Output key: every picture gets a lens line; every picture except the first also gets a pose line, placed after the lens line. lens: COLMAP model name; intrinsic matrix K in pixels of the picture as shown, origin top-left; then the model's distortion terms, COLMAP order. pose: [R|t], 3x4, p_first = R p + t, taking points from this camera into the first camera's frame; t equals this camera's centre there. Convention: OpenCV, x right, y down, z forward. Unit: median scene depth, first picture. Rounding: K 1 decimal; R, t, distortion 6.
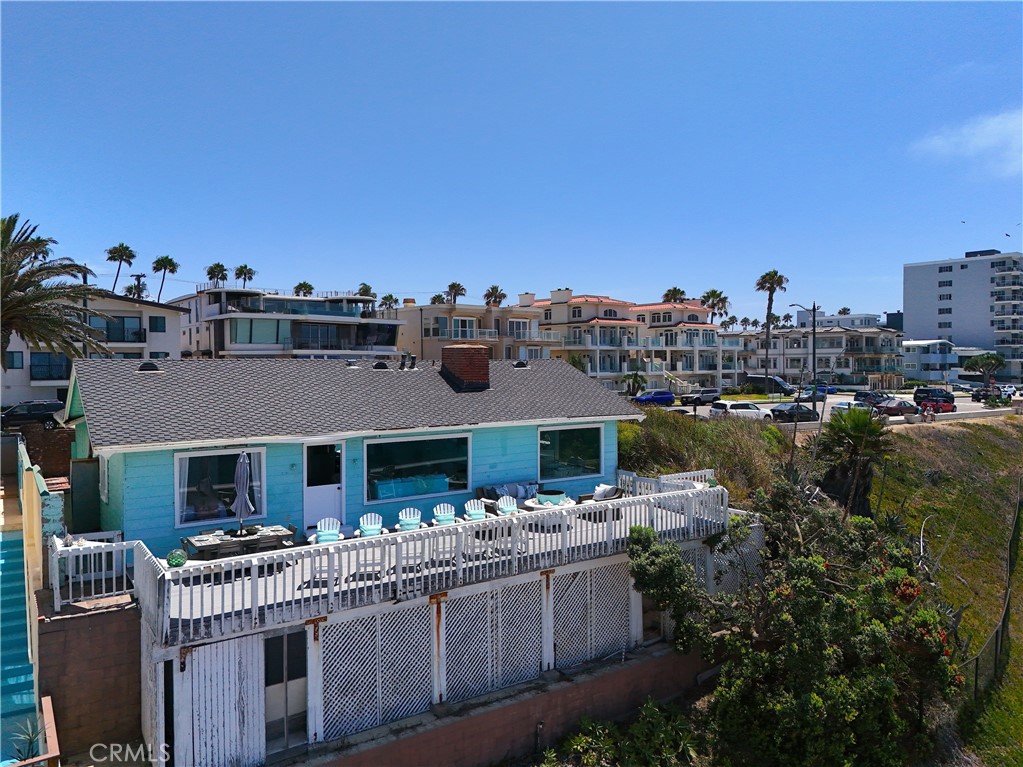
lens RADIAL K [[756.5, 0, 516.8], [0, 756.5, 378.3], [0, 0, 1]] dist [0.066883, -0.051356]
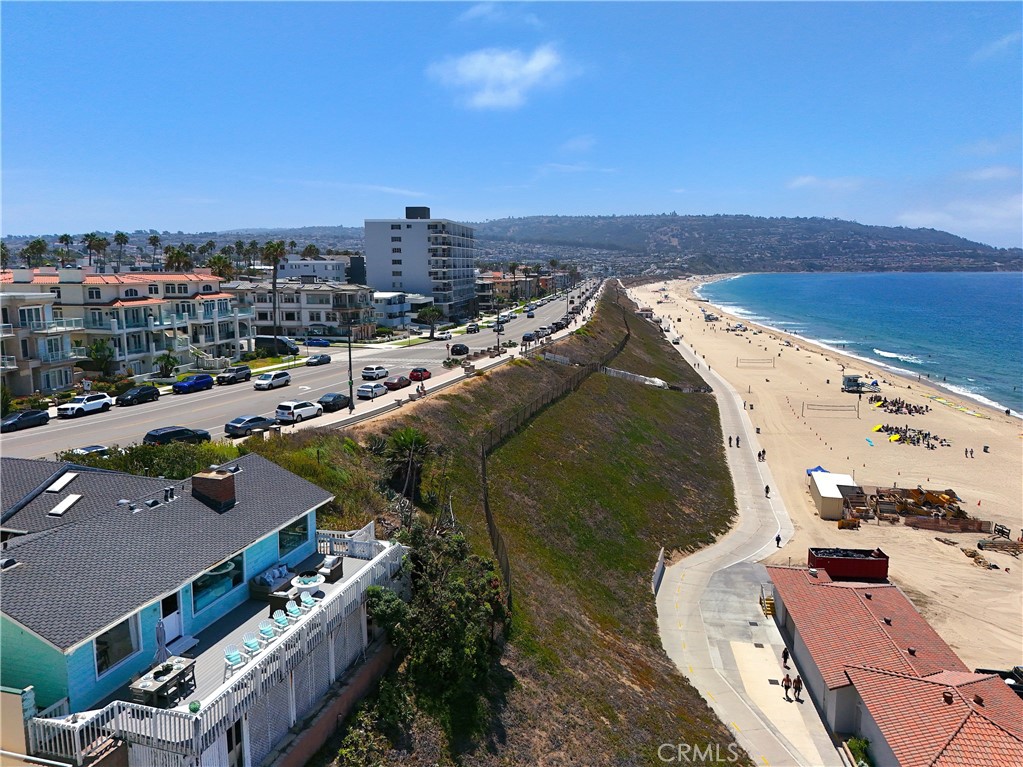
lens RADIAL K [[756.5, 0, 507.5], [0, 756.5, 383.1], [0, 0, 1]] dist [0.066883, -0.051356]
pose [[0.774562, -0.092701, 0.625668, -0.527316], [0.006247, 0.990274, 0.138988, -0.411454], [-0.632468, -0.103746, 0.767608, -0.392464]]
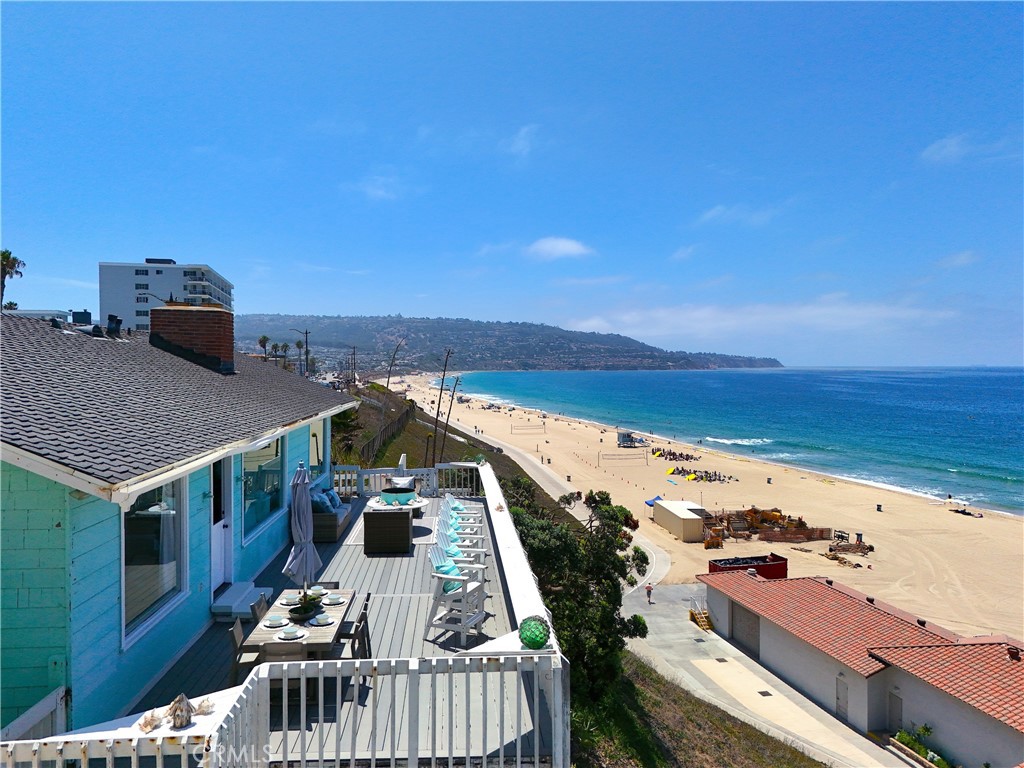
lens RADIAL K [[757.3, 0, 513.0], [0, 757.3, 380.1], [0, 0, 1]] dist [0.066883, -0.051356]
pose [[0.497183, -0.010658, 0.867580, -0.553834], [0.012798, 0.999906, 0.004949, 0.018242], [-0.867551, 0.008642, 0.497272, 0.411246]]
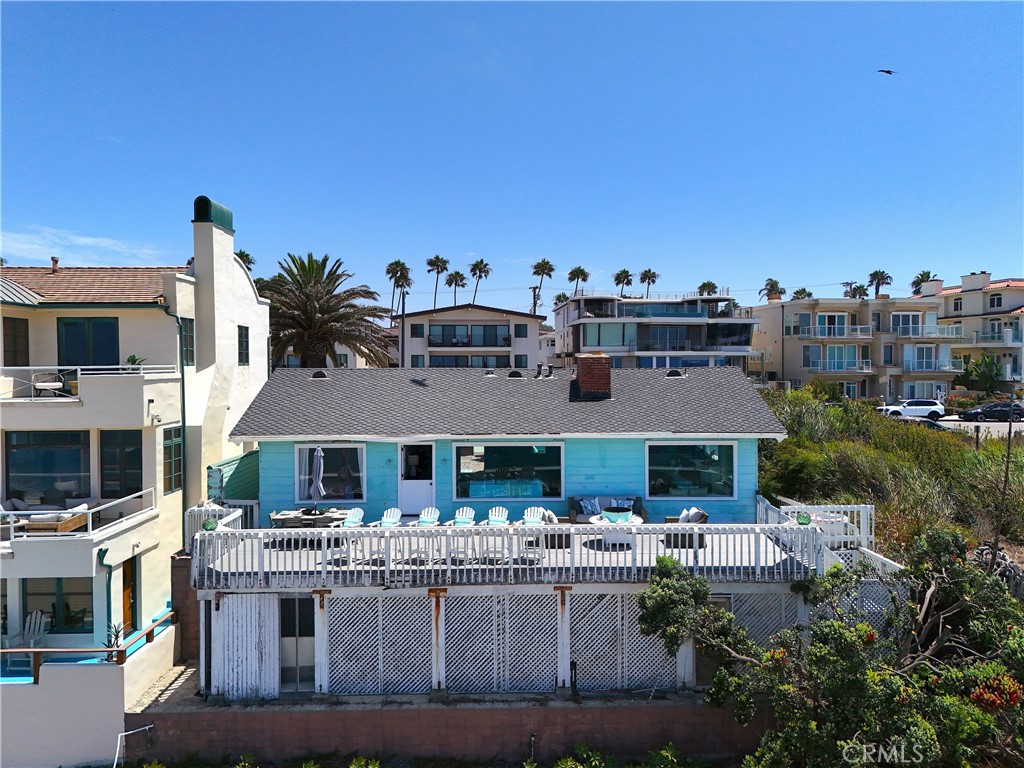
lens RADIAL K [[757.3, 0, 512.6], [0, 757.3, 380.2], [0, 0, 1]] dist [0.066883, -0.051356]
pose [[0.831466, 0.014615, -0.555383, 0.418818], [-0.010854, 0.999890, 0.010064, -0.019155], [0.555469, -0.002340, 0.831534, 0.111290]]
